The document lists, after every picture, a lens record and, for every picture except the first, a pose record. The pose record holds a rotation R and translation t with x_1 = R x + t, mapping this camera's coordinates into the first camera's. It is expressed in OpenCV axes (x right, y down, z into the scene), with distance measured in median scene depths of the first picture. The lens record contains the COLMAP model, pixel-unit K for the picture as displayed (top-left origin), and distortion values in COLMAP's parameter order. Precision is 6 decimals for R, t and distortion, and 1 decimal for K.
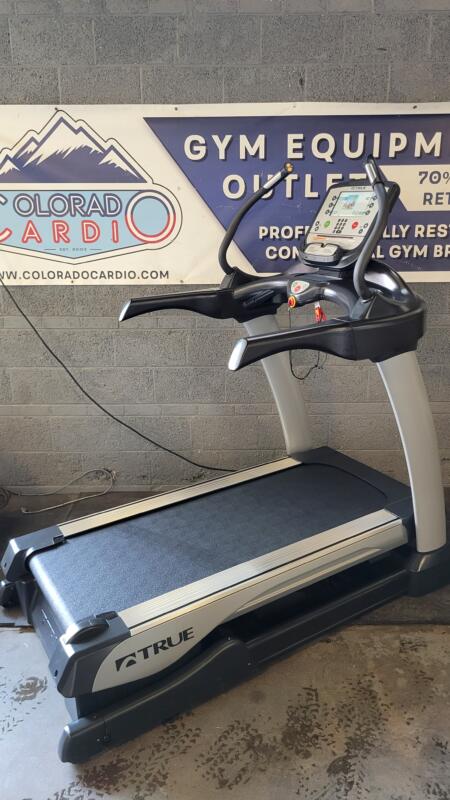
lens RADIAL K [[602.0, 0, 230.0], [0, 602.0, 394.7], [0, 0, 1]] dist [0.055044, -0.036403]
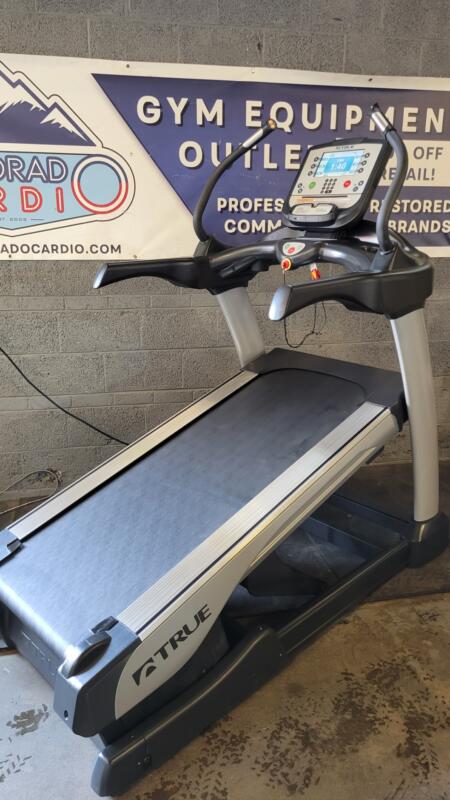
lens RADIAL K [[602.0, 0, 221.0], [0, 602.0, 391.8], [0, 0, 1]] dist [0.055993, -0.038225]
pose [[0.979040, -0.042643, 0.199153, -0.153552], [0.048234, 0.998564, -0.023303, 0.048945], [-0.197873, 0.032421, 0.979691, 0.084028]]
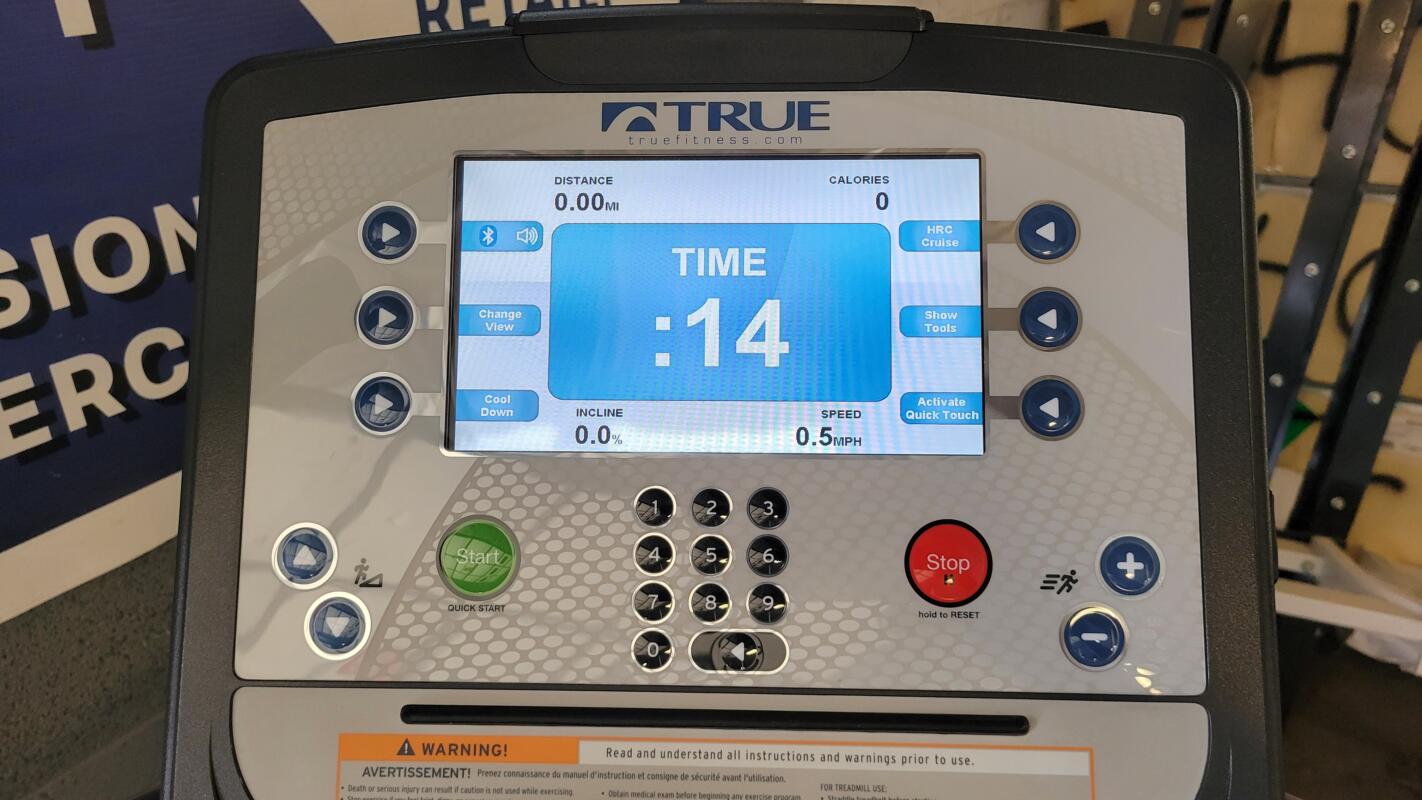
lens RADIAL K [[1070.0, 0, 720.8], [0, 1070.0, 402.5], [0, 0, 1]] dist [0.055044, -0.036403]
pose [[0.550764, -0.371483, 0.747436, 0.061001], [0.267358, 0.926831, 0.263636, -0.276607], [-0.790683, 0.054631, 0.609784, 0.728526]]
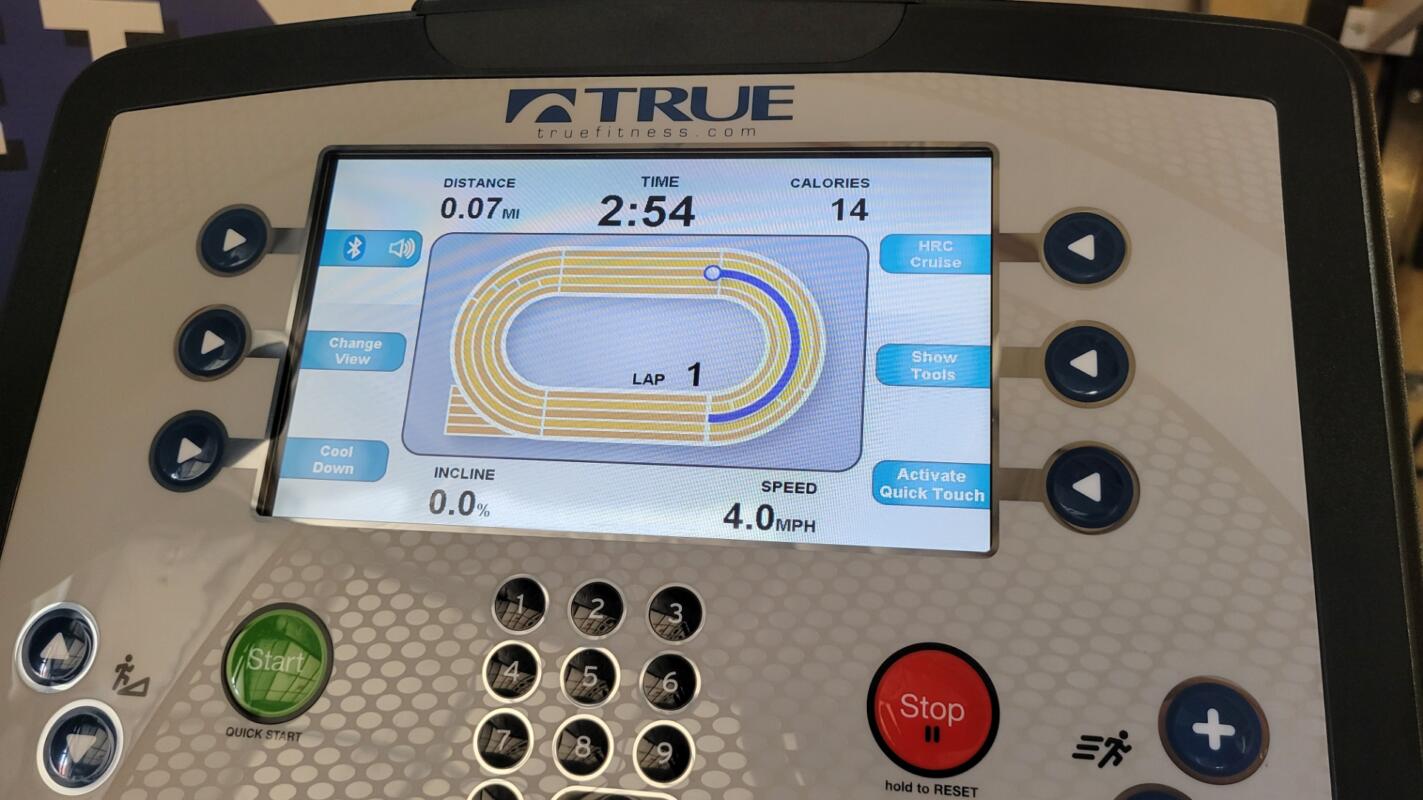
lens RADIAL K [[1124.2, 0, 712.0], [0, 1124.2, 400.3], [0, 0, 1]] dist [0.029378, -0.011348]
pose [[0.647212, -0.202263, 0.734987, 0.090864], [0.243236, 0.968553, 0.052351, -0.251545], [-0.722463, 0.144893, 0.676057, 0.734186]]
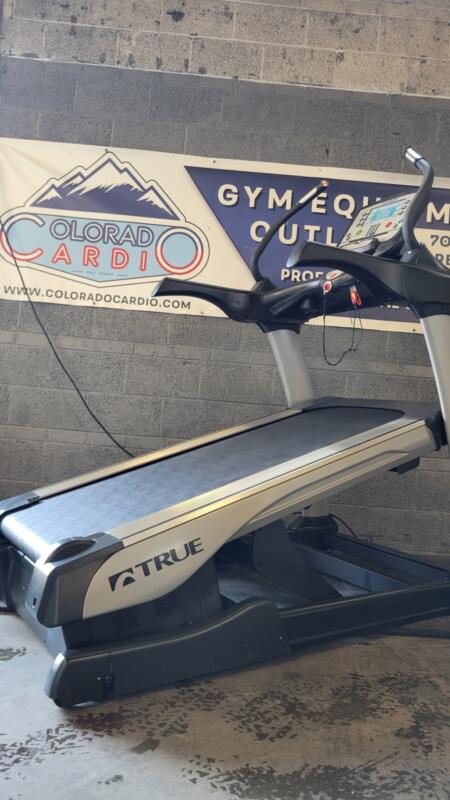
lens RADIAL K [[602.0, 0, 225.2], [0, 602.0, 392.0], [0, 0, 1]] dist [0.055993, -0.038225]
pose [[0.995435, 0.088080, 0.036753, -0.071645], [-0.071166, 0.941611, -0.329096, 0.285490], [-0.063594, 0.324978, 0.943581, 0.089934]]
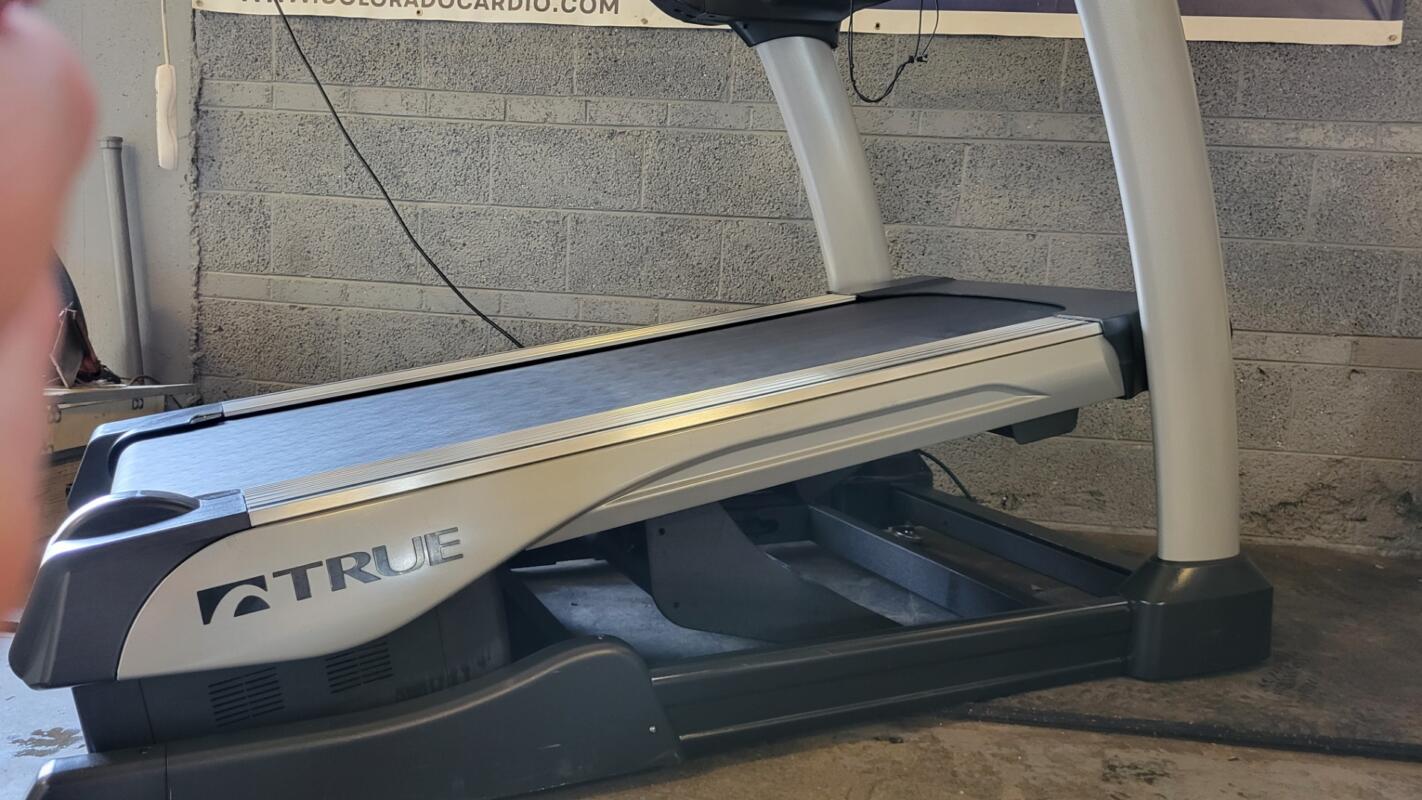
lens RADIAL K [[1070.0, 0, 701.5], [0, 1070.0, 400.2], [0, 0, 1]] dist [0.055993, -0.038225]
pose [[0.991667, 0.074993, -0.104745, 0.077211], [-0.092402, 0.980628, -0.172716, 0.254906], [0.089764, 0.180955, 0.979386, 0.257349]]
